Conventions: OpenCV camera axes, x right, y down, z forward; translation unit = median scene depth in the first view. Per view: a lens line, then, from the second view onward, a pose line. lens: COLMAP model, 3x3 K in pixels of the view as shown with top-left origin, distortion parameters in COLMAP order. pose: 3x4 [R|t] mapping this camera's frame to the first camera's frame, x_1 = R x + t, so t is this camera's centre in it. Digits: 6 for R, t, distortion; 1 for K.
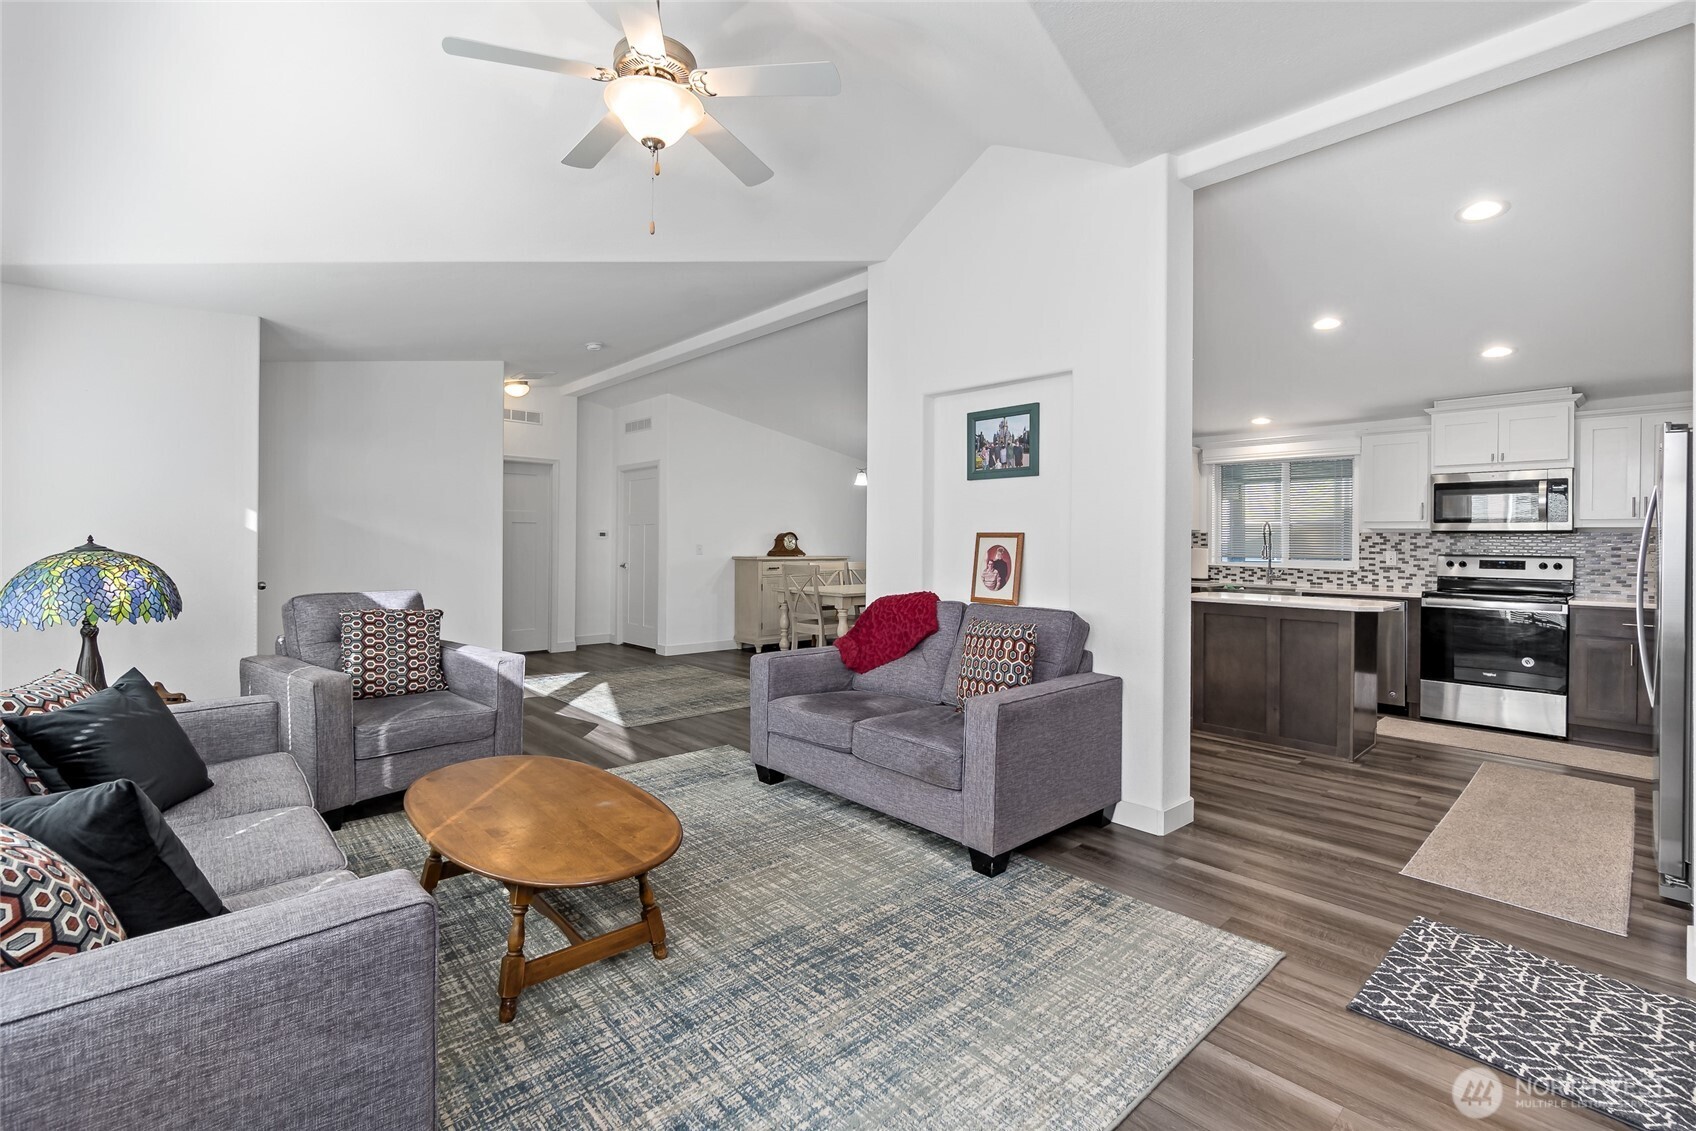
lens RADIAL K [[749.1, 0, 838.0], [0, 749.1, 536.6], [0, 0, 1]] dist [-0.011330, 0.002909]
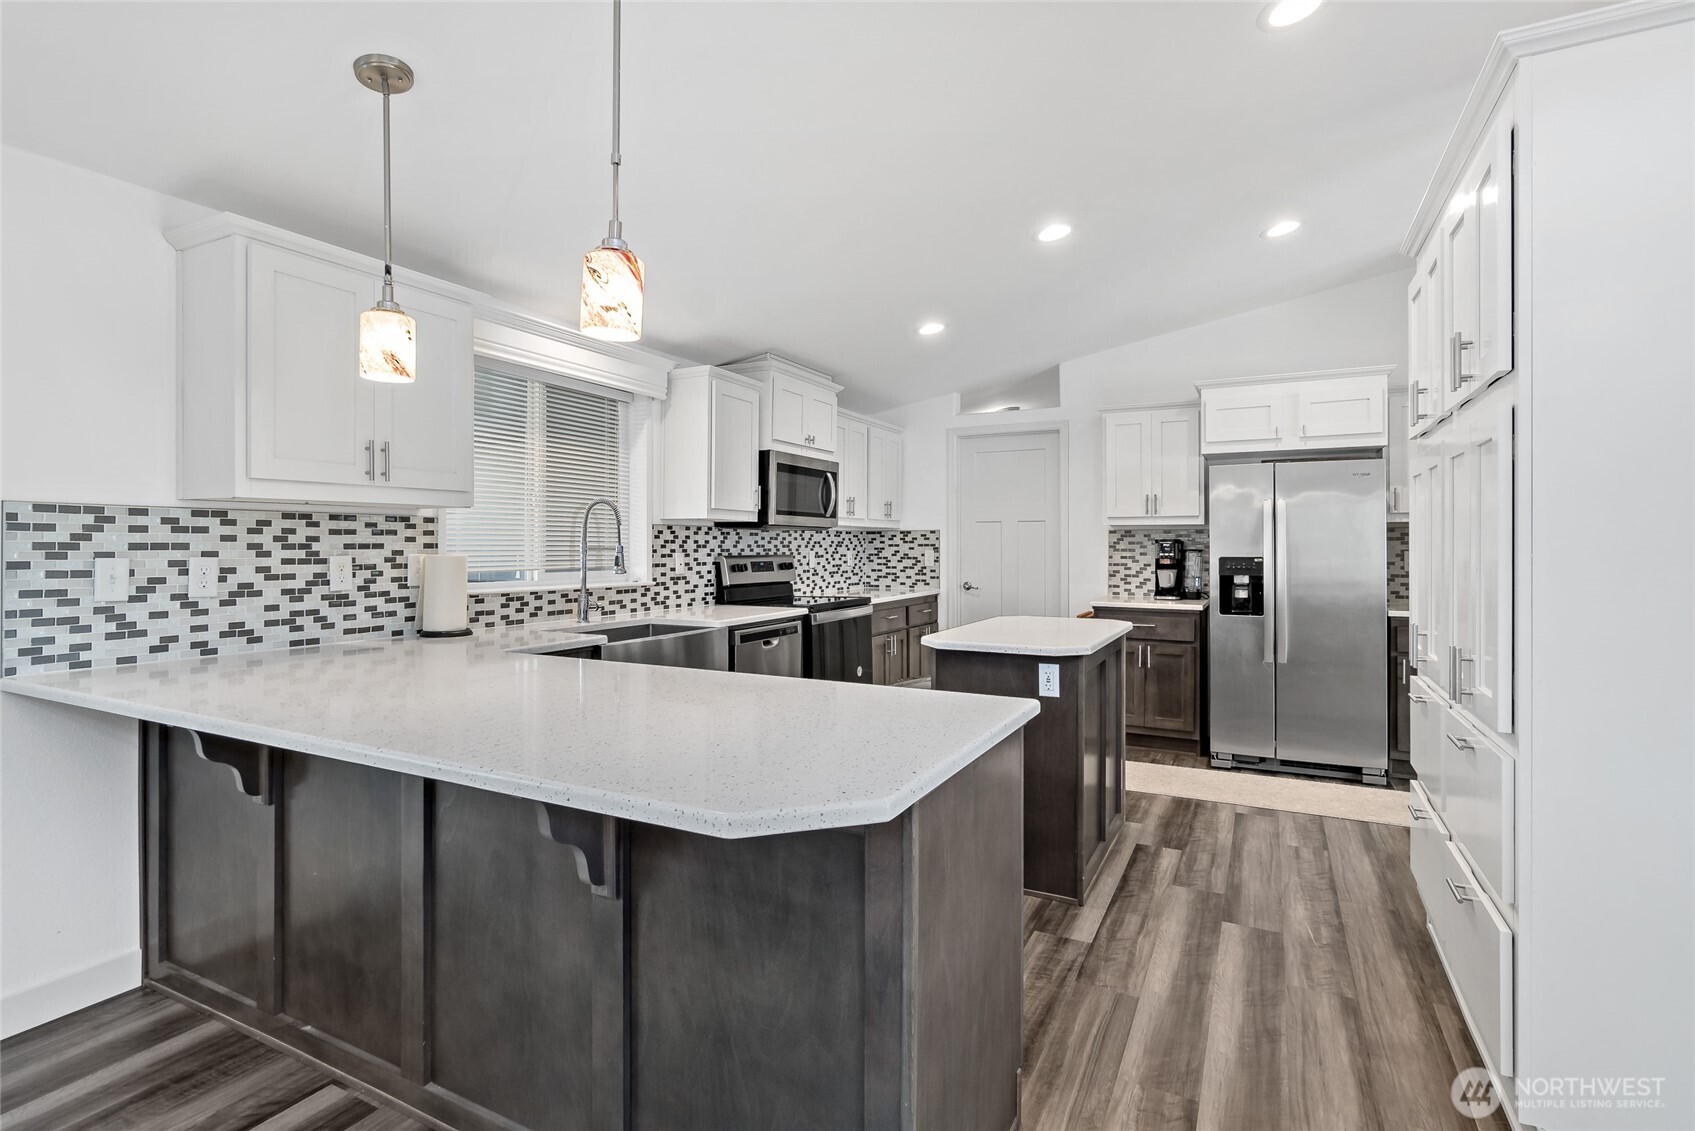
lens RADIAL K [[818.7, 0, 855.3], [0, 818.7, 543.8], [0, 0, 1]] dist [-0.005363, 0.001949]
pose [[-0.357999, -0.005994, 0.933703, 0.000460], [-0.008146, 0.999961, 0.003296, 0.008441], [-0.933686, -0.006426, -0.358034, 1.221784]]
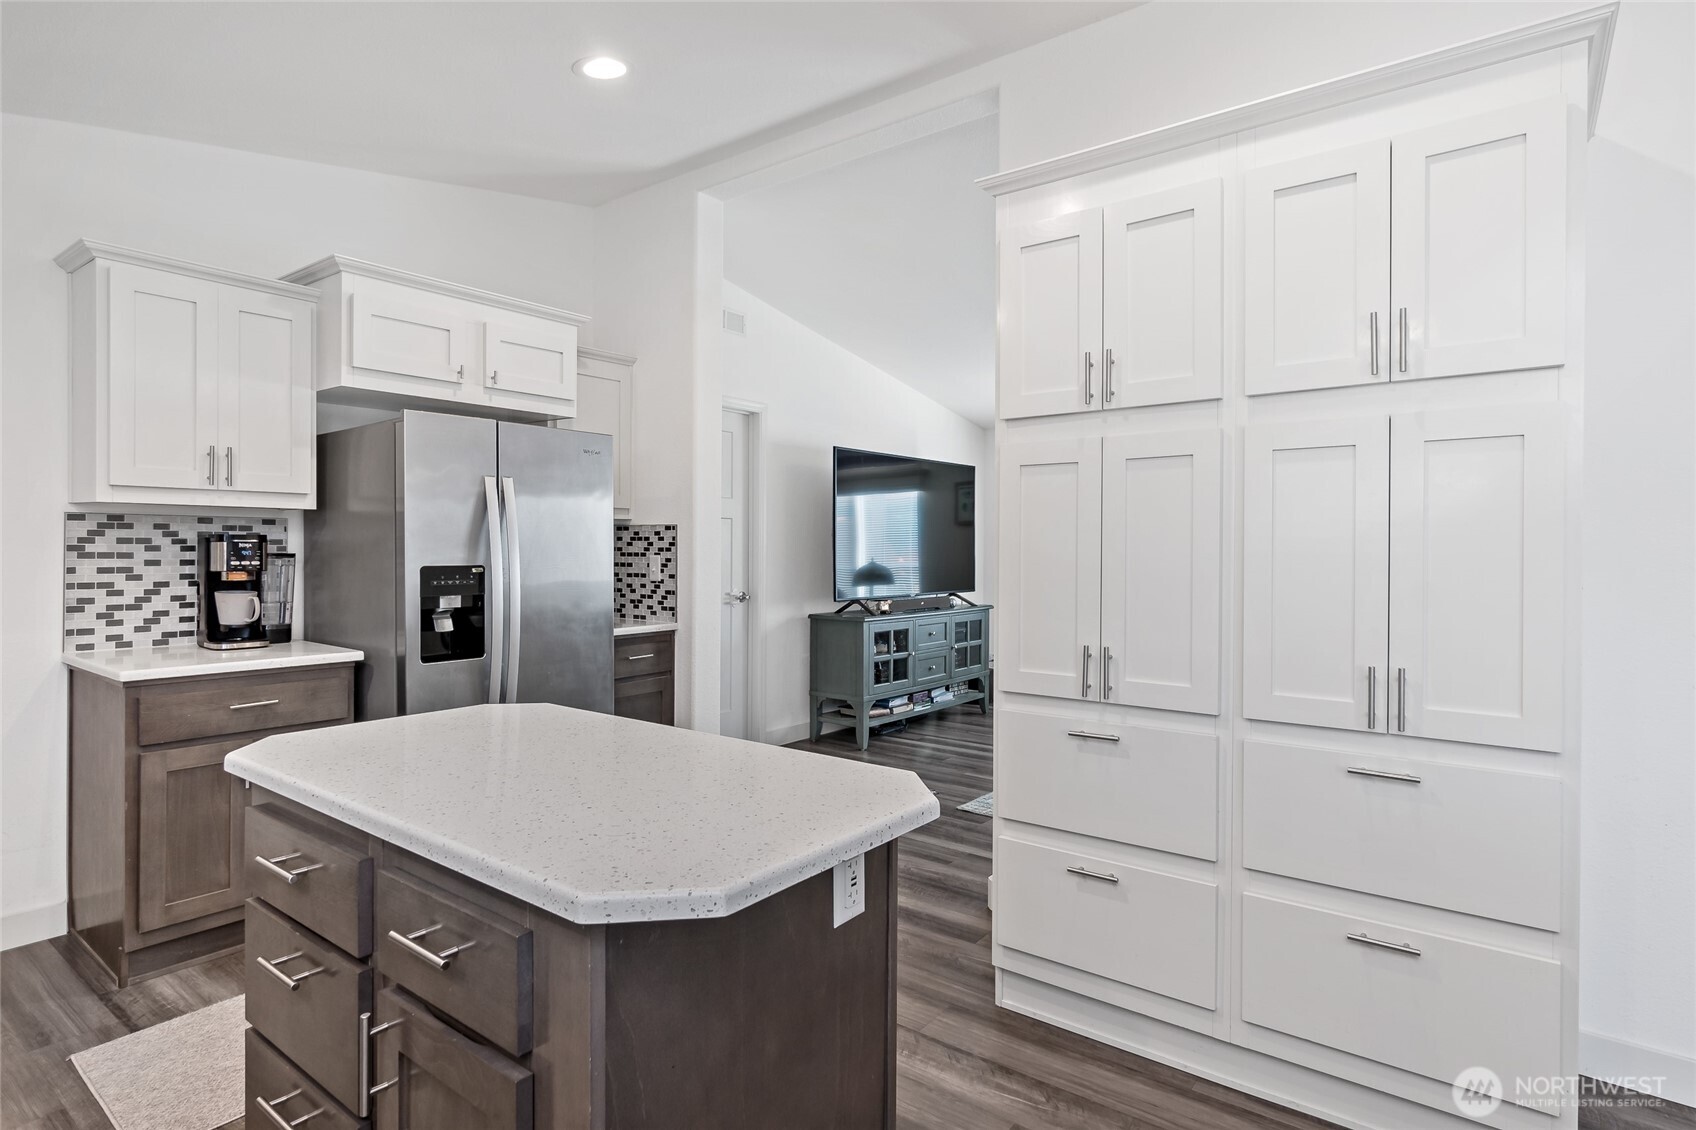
lens RADIAL K [[876.6, 0, 836.6], [0, 876.6, 555.6], [0, 0, 1]] dist [-0.002164, -0.000297]
pose [[-0.982812, -0.010191, -0.184329, 0.490900], [-0.011055, 0.999932, 0.003658, 0.010417], [0.184280, 0.005633, -0.982858, 1.142251]]
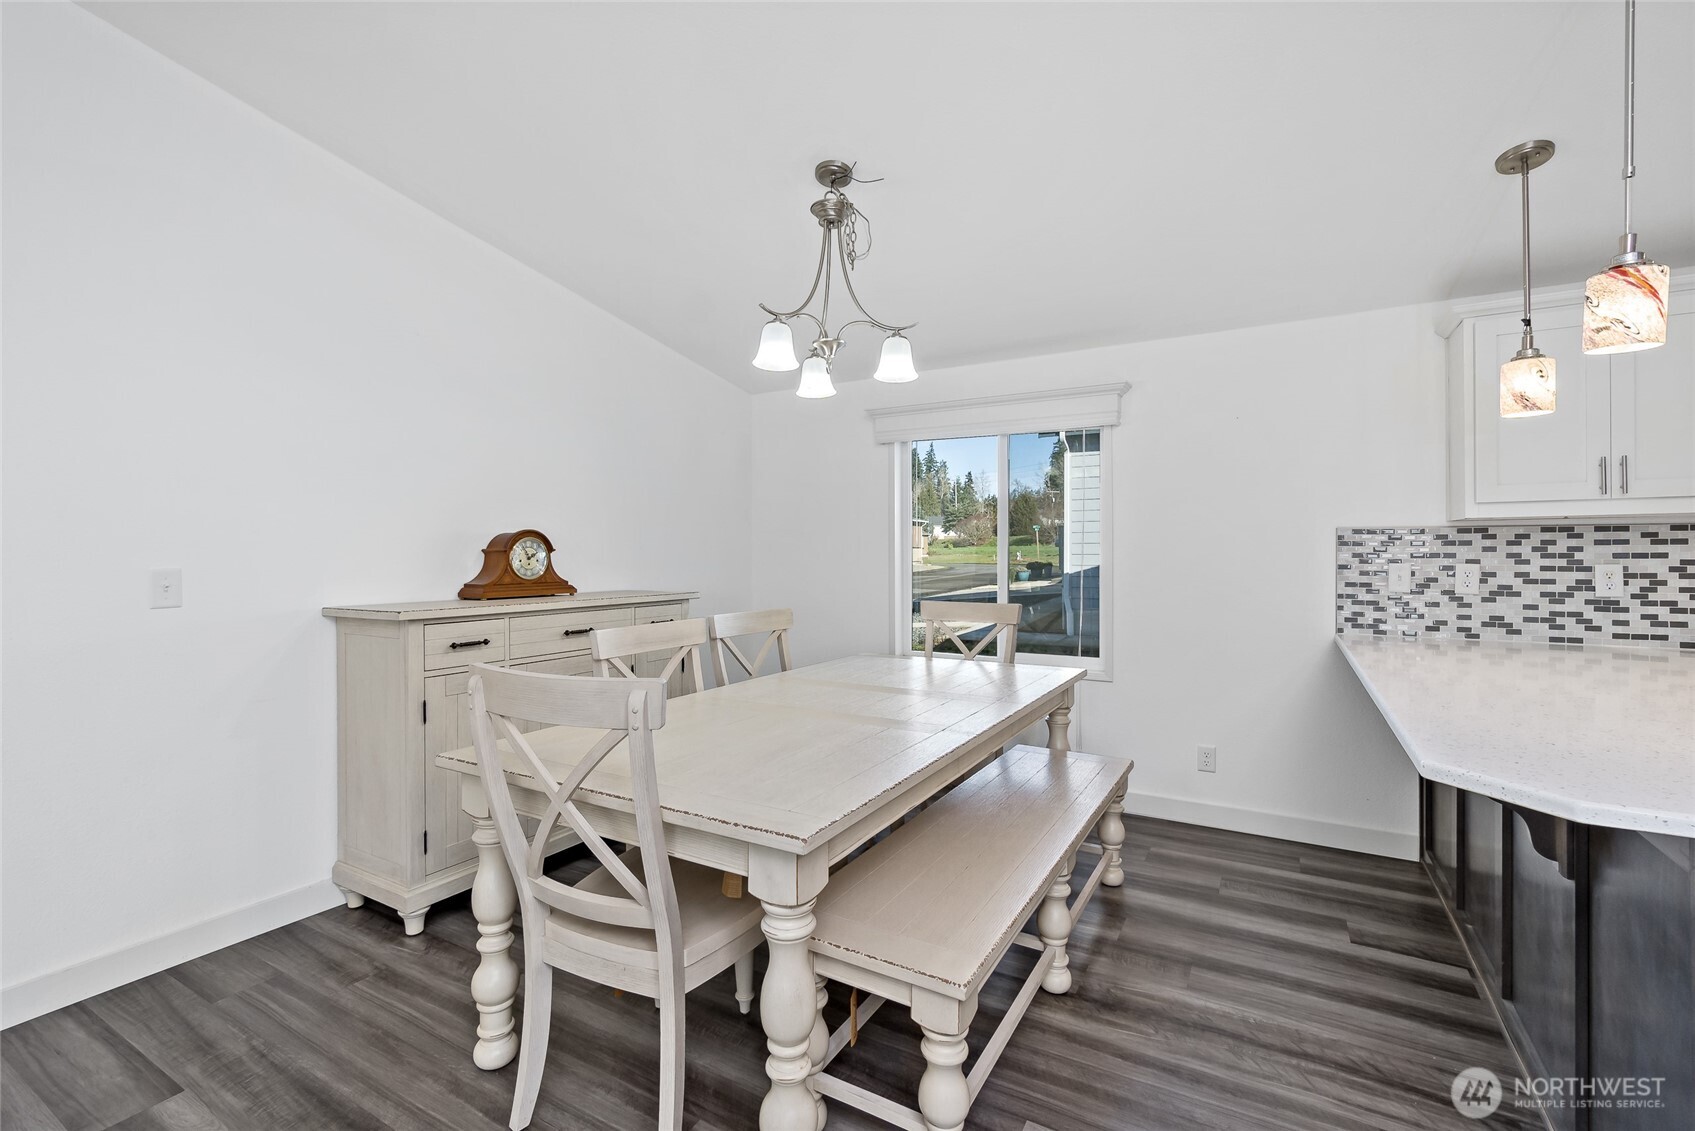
lens RADIAL K [[748.7, 0, 832.2], [0, 748.7, 554.9], [0, 0, 1]] dist [-0.011330, 0.002909]
pose [[0.955127, -0.008705, 0.296070, -0.052538], [0.006601, 0.999945, 0.008106, 0.006345], [-0.296124, -0.005787, 0.955132, 1.018038]]
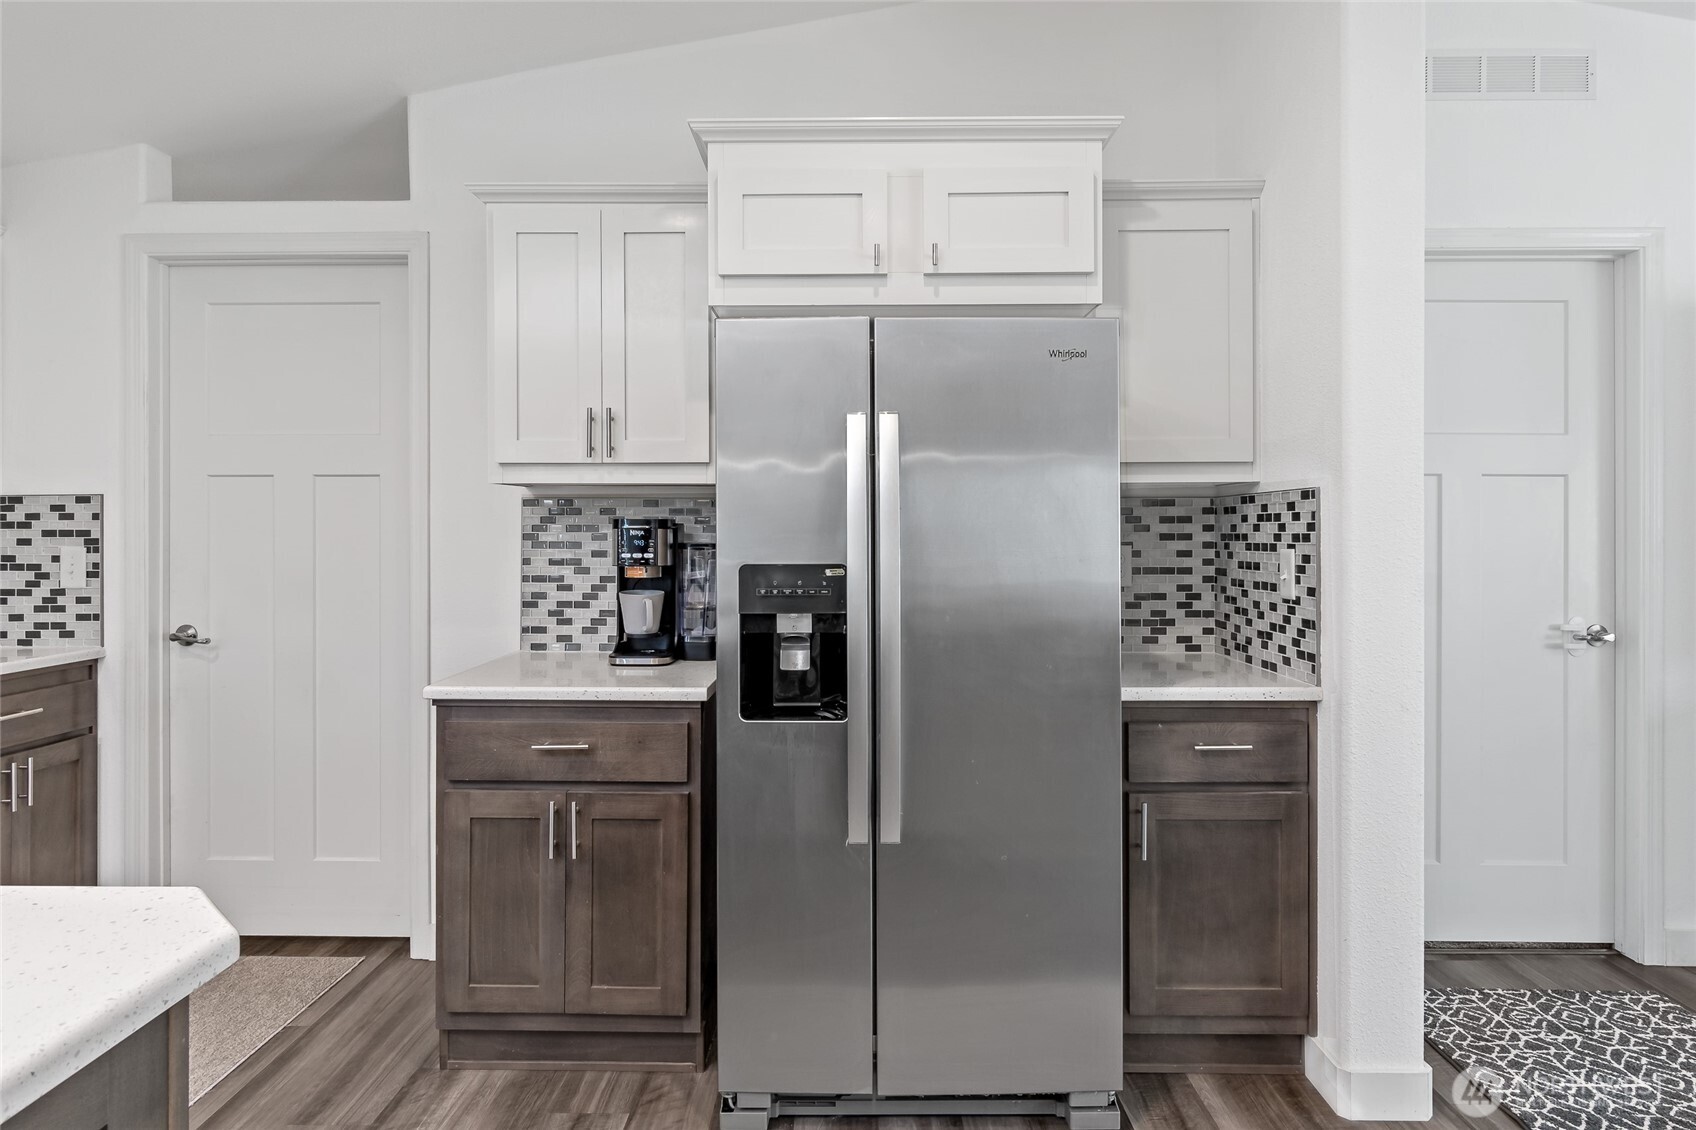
lens RADIAL K [[954.5, 0, 863.6], [0, 954.5, 536.7], [0, 0, 1]] dist [0.002882, -0.000990]
pose [[-0.743655, -0.008838, 0.668505, 0.365308], [-0.009012, 0.999954, 0.003195, 0.009504], [-0.668502, -0.003649, -0.743701, 0.819023]]
